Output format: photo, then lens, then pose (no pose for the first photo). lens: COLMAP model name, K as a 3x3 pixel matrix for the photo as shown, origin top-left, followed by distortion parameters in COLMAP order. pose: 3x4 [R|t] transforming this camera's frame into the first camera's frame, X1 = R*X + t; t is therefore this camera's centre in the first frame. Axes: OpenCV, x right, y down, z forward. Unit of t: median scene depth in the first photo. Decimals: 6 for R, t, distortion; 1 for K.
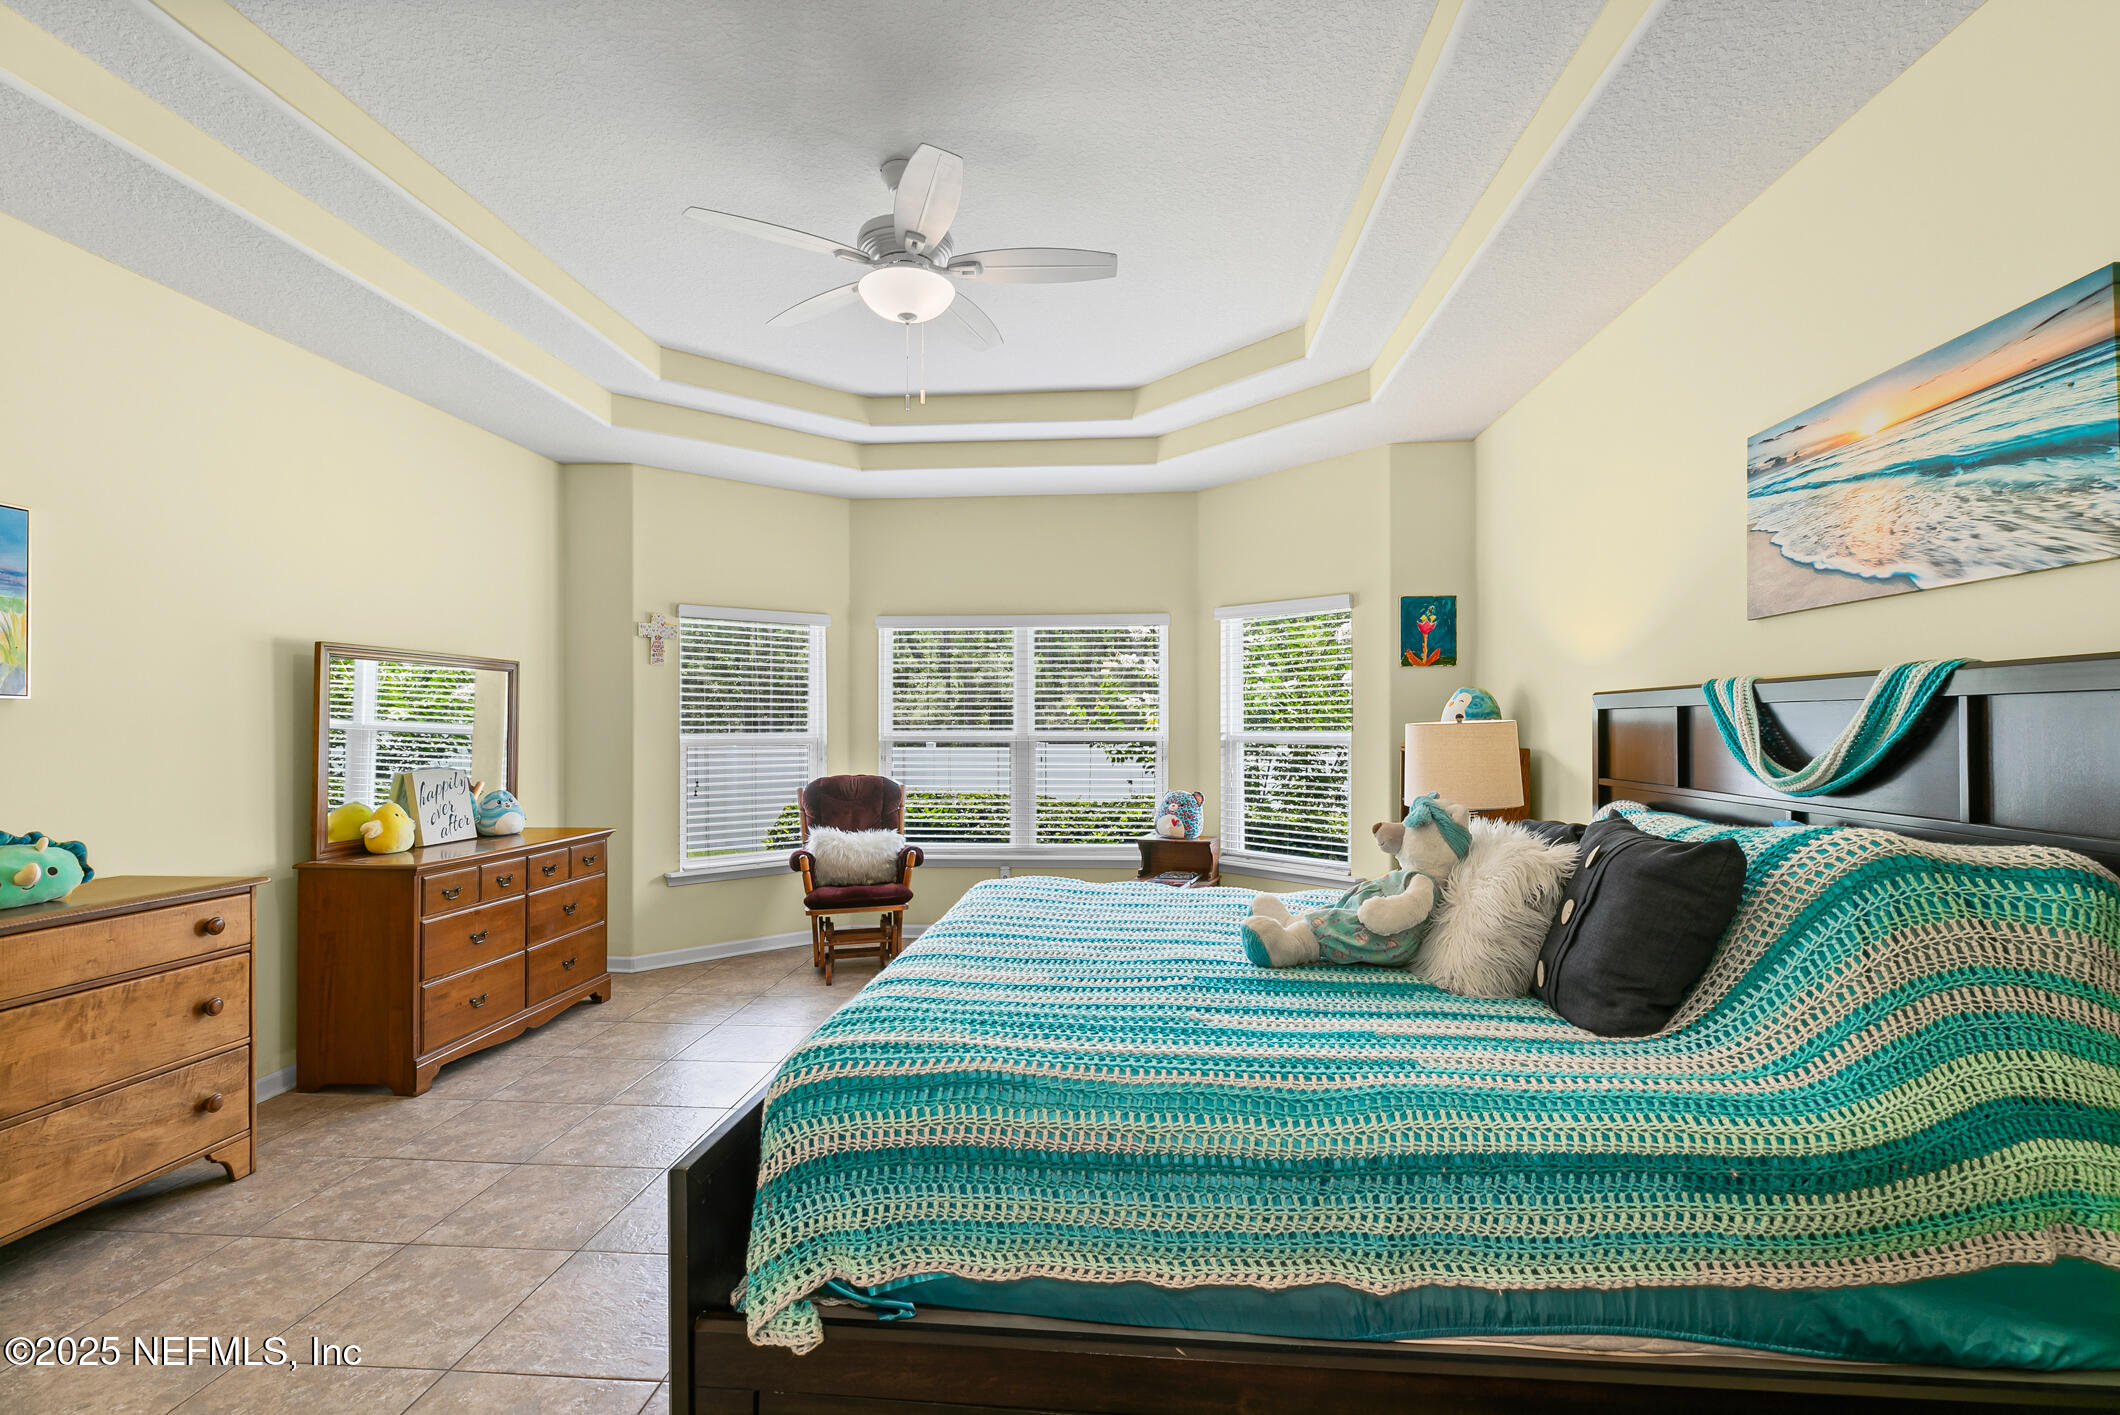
lens RADIAL K [[963.1, 0, 1058.4], [0, 963.1, 721.0], [0, 0, 1]] dist [0.000693, 0.000644]
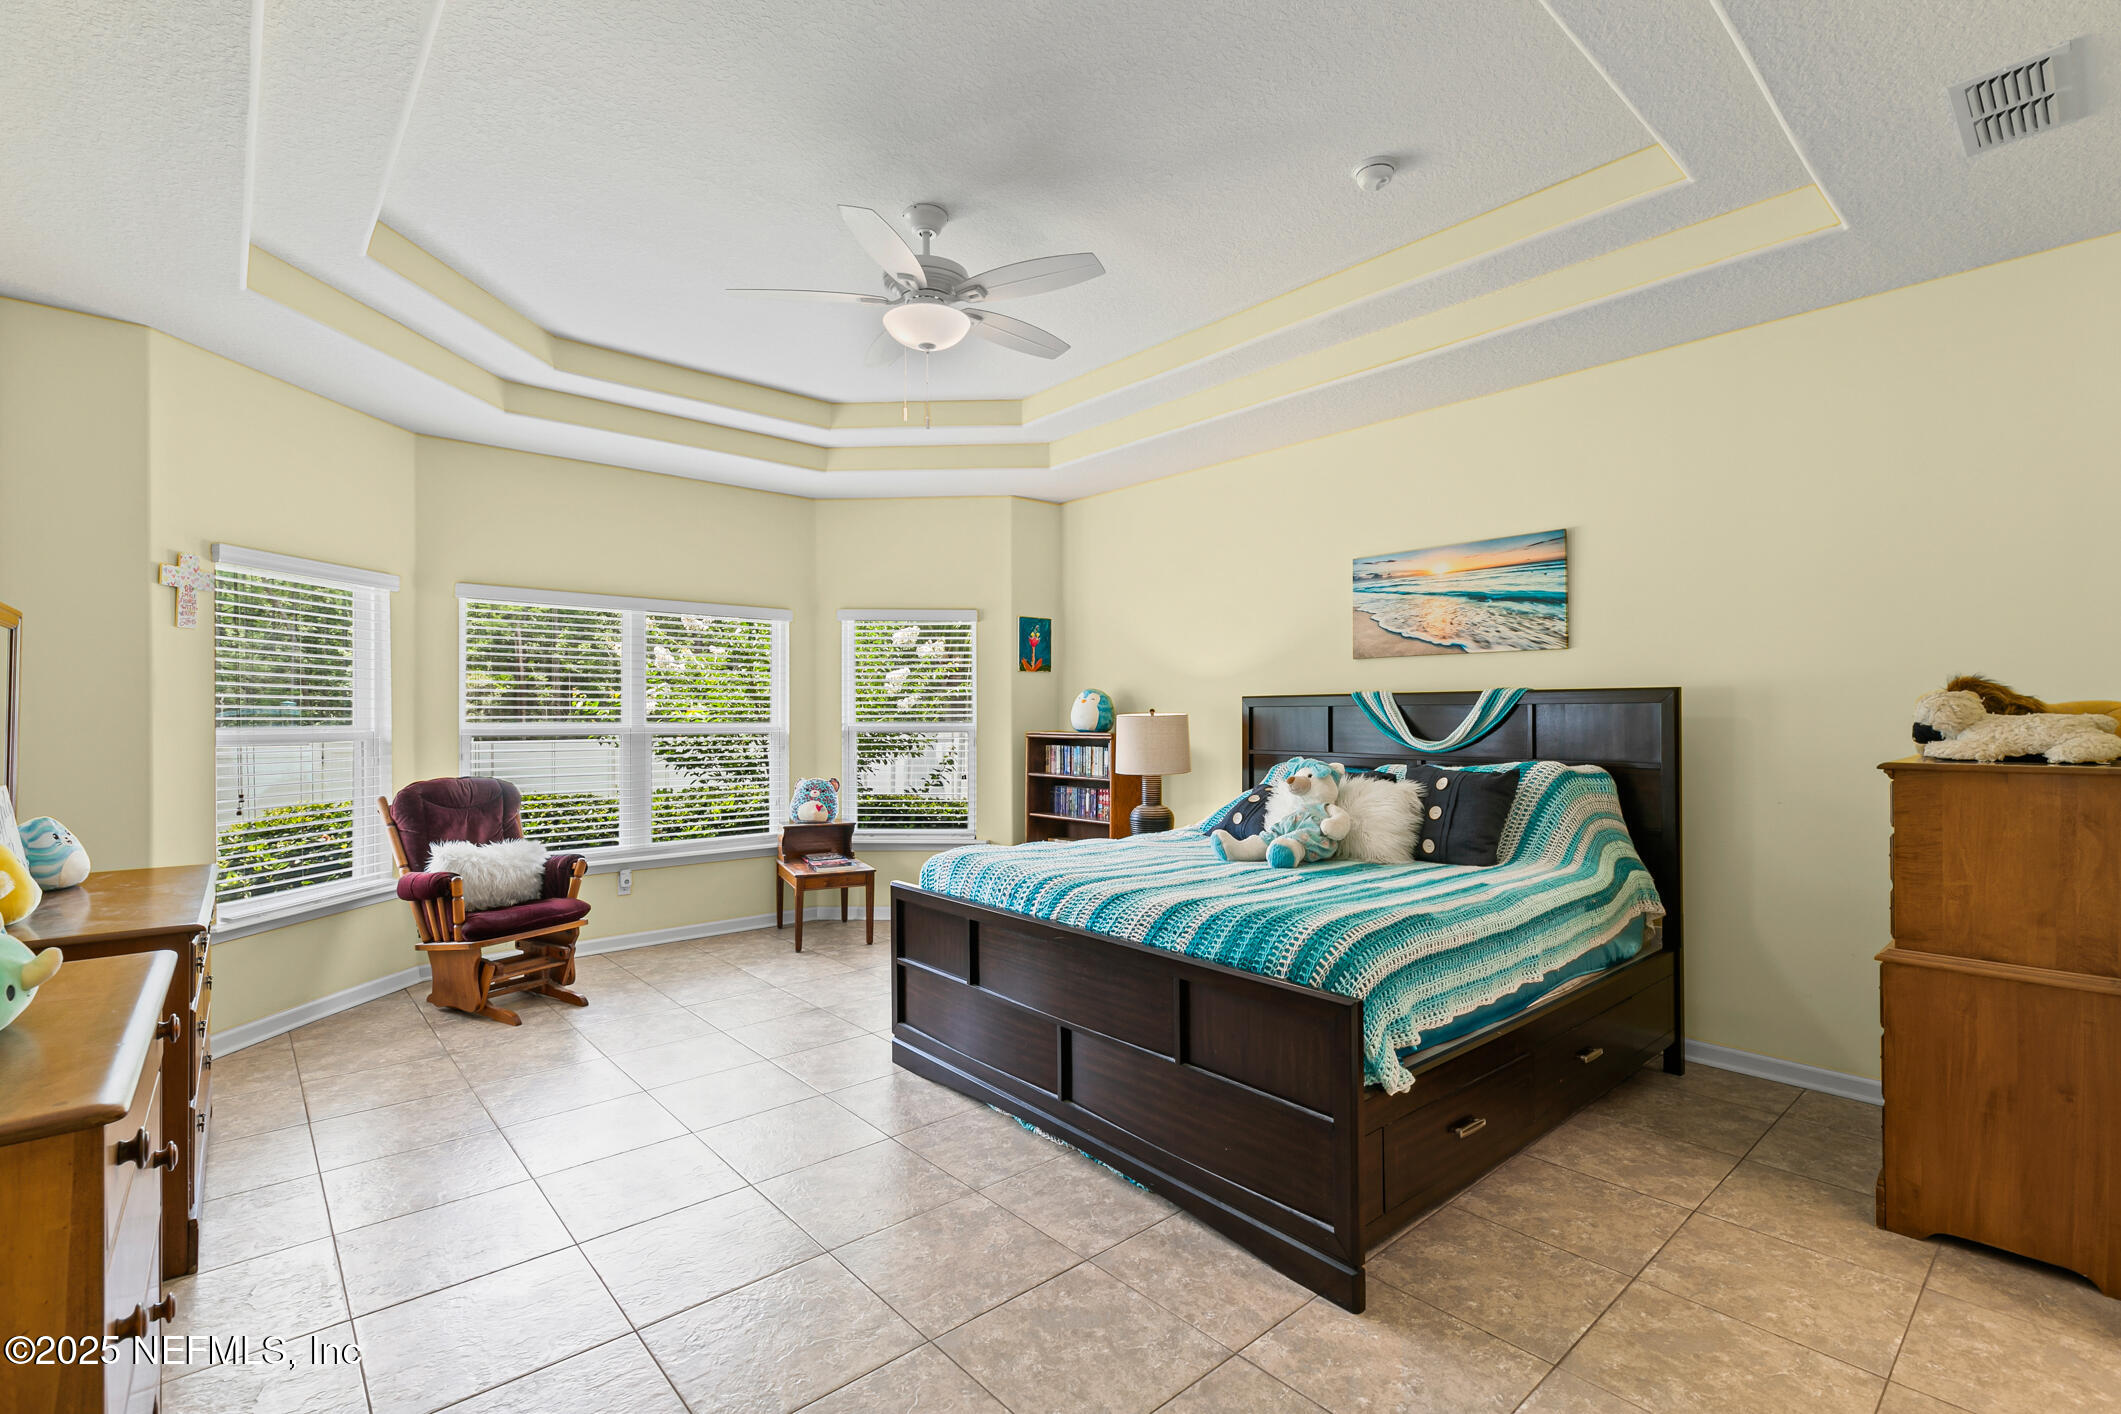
lens RADIAL K [[963.6, 0, 1057.2], [0, 963.6, 708.3], [0, 0, 1]] dist [0.000693, 0.000644]
pose [[0.691223, 0.008279, 0.722594, -0.571910], [-0.004385, 0.999964, -0.007263, 0.002334], [-0.722628, 0.001852, 0.691235, 0.085937]]
